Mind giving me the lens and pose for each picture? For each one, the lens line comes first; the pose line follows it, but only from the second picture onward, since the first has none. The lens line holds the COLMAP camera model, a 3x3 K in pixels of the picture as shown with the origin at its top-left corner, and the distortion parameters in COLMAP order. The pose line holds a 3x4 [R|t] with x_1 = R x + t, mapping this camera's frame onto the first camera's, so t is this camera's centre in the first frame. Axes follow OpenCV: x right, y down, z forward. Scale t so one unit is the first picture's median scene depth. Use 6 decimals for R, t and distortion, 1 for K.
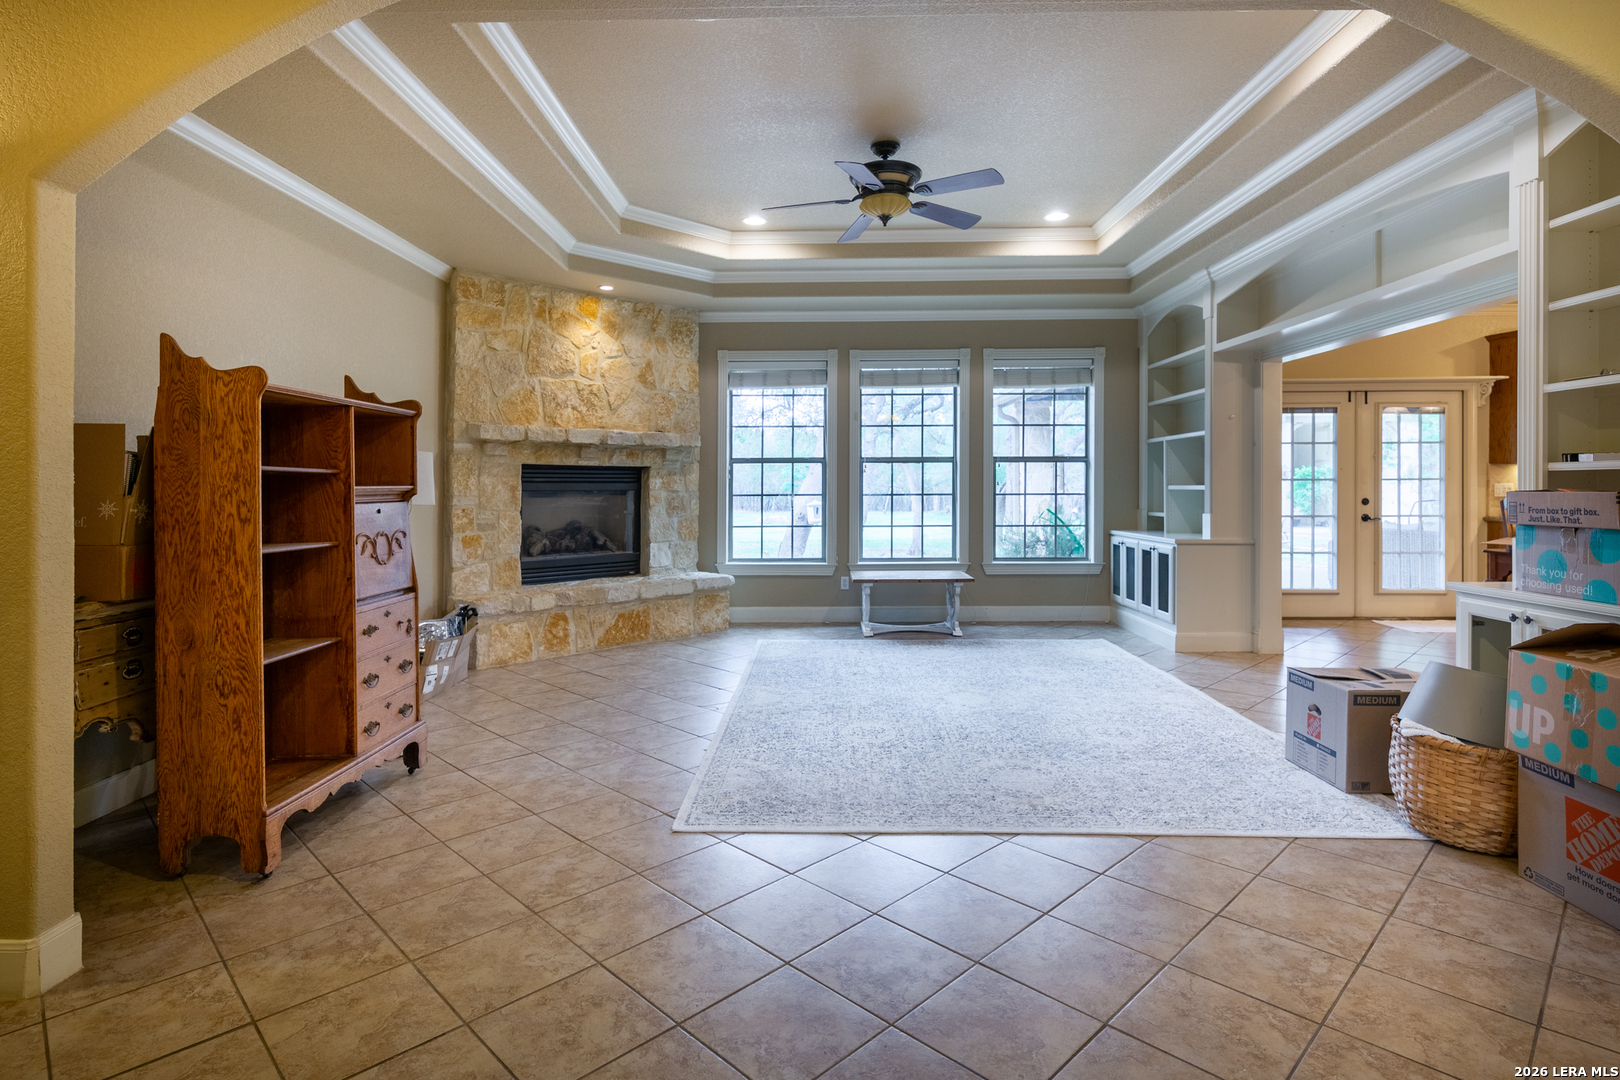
lens RADIAL K [[843.4, 0, 802.3], [0, 843.4, 490.3], [0, 0, 1]] dist [0.002365, -0.000083]
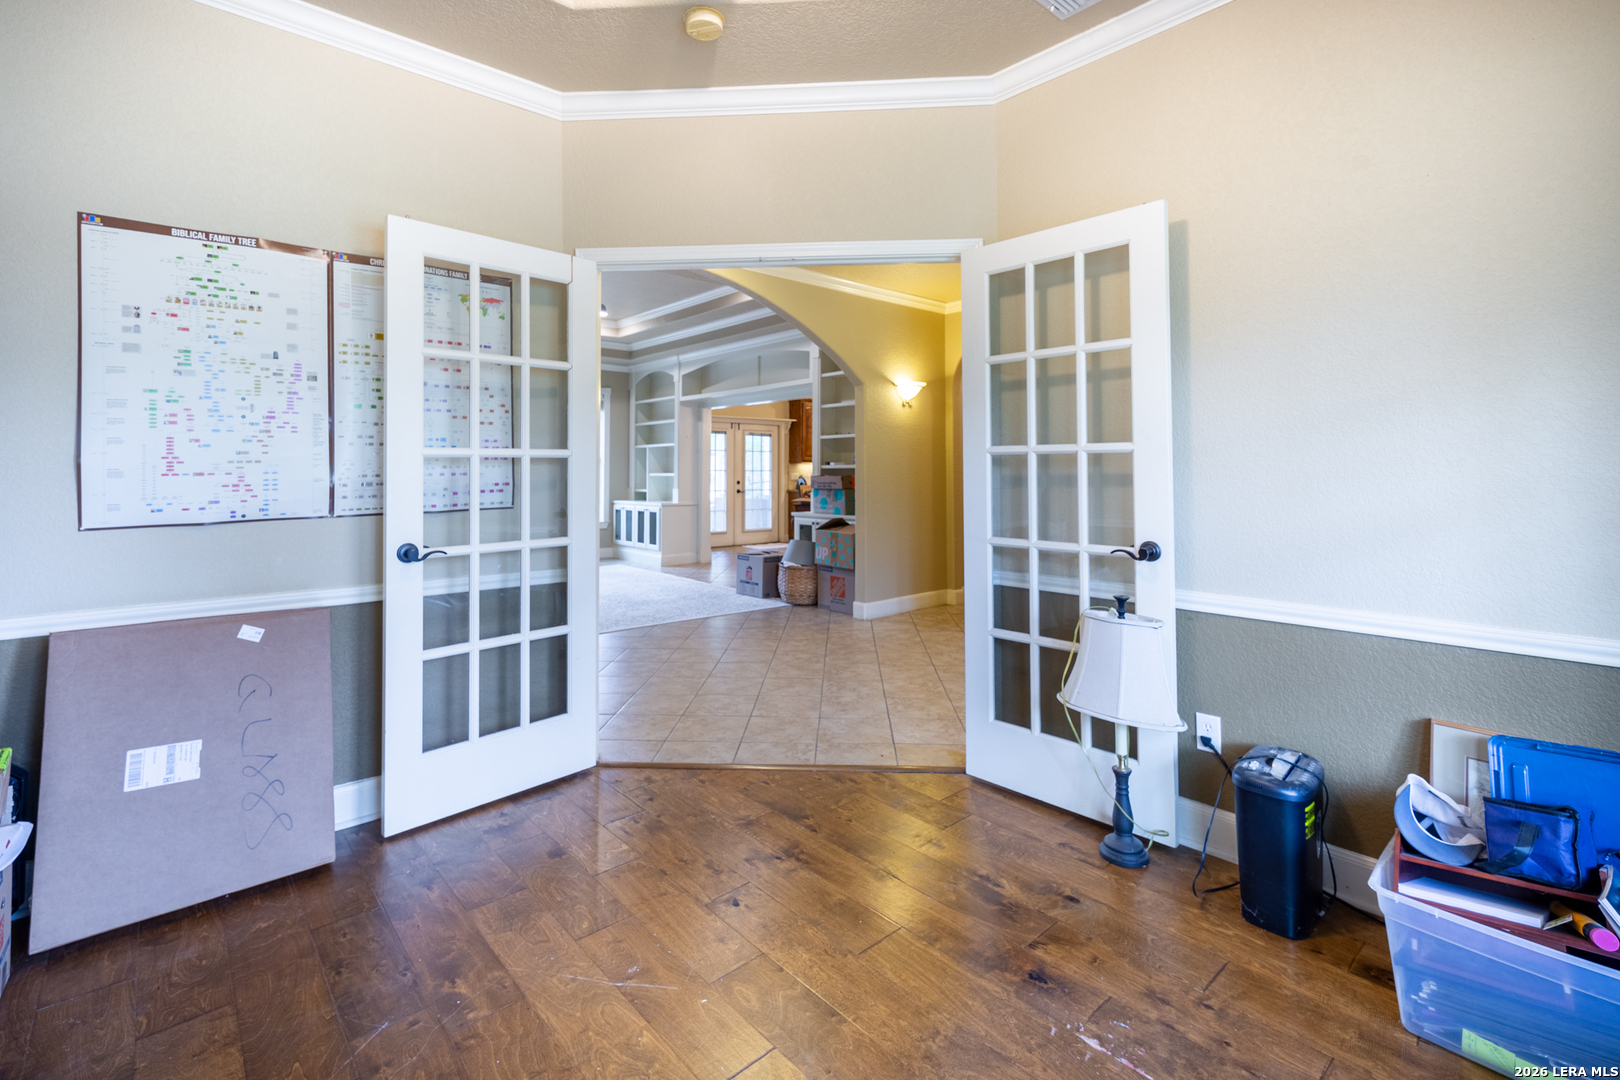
lens RADIAL K [[718.0, 0, 821.4], [0, 718.0, 472.9], [0, 0, 1]] dist [0.003664, -0.000029]
pose [[0.726570, 0.003539, 0.687084, -0.338819], [0.001042, 0.999980, -0.006252, 0.002955], [-0.687092, 0.005258, 0.726551, -0.324058]]
